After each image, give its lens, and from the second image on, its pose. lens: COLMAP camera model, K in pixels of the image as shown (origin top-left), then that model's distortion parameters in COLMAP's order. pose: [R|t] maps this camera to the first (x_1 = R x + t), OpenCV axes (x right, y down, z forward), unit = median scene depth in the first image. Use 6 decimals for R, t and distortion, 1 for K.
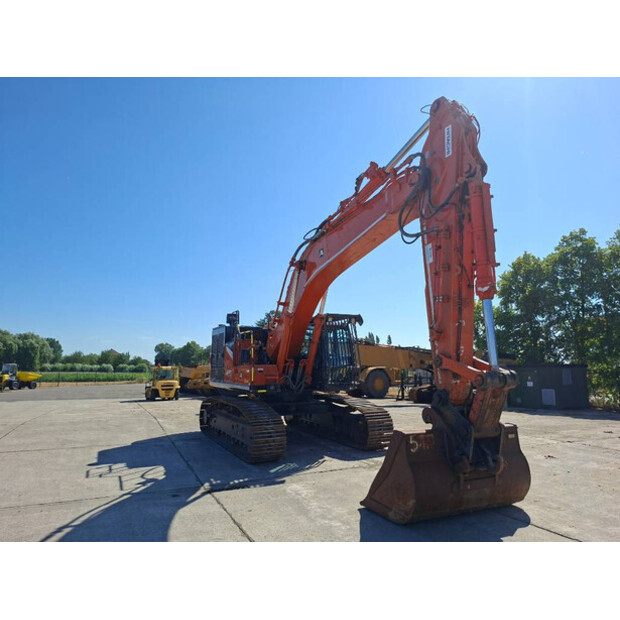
lens RADIAL K [[425.3, 0, 313.3], [0, 425.3, 306.7], [0, 0, 1]] dist [0.093132, -0.113550]
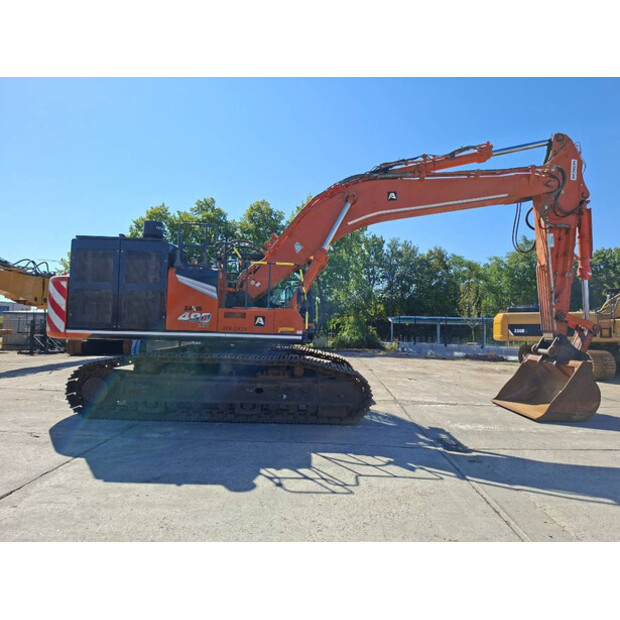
lens RADIAL K [[425.3, 0, 313.3], [0, 425.3, 306.7], [0, 0, 1]] dist [0.093132, -0.113550]
pose [[0.425424, 0.045337, 0.903858, -1.069138], [-0.152799, 0.988004, 0.022361, 0.144016], [-0.892002, -0.147621, 0.427248, 0.834479]]
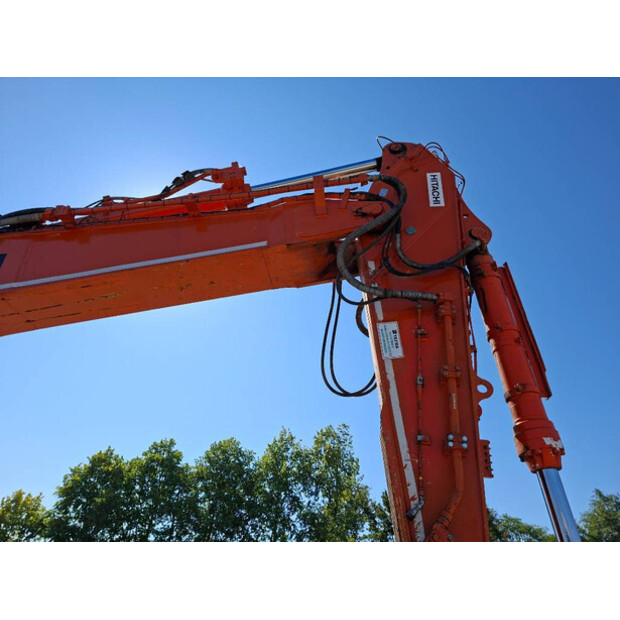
lens RADIAL K [[425.3, 0, 313.3], [0, 425.3, 306.7], [0, 0, 1]] dist [0.093132, -0.113550]
pose [[0.532403, 0.512492, 0.673720, -0.082224], [-0.157300, 0.841933, -0.516145, 0.077559], [-0.831747, 0.168821, 0.528863, 0.647226]]
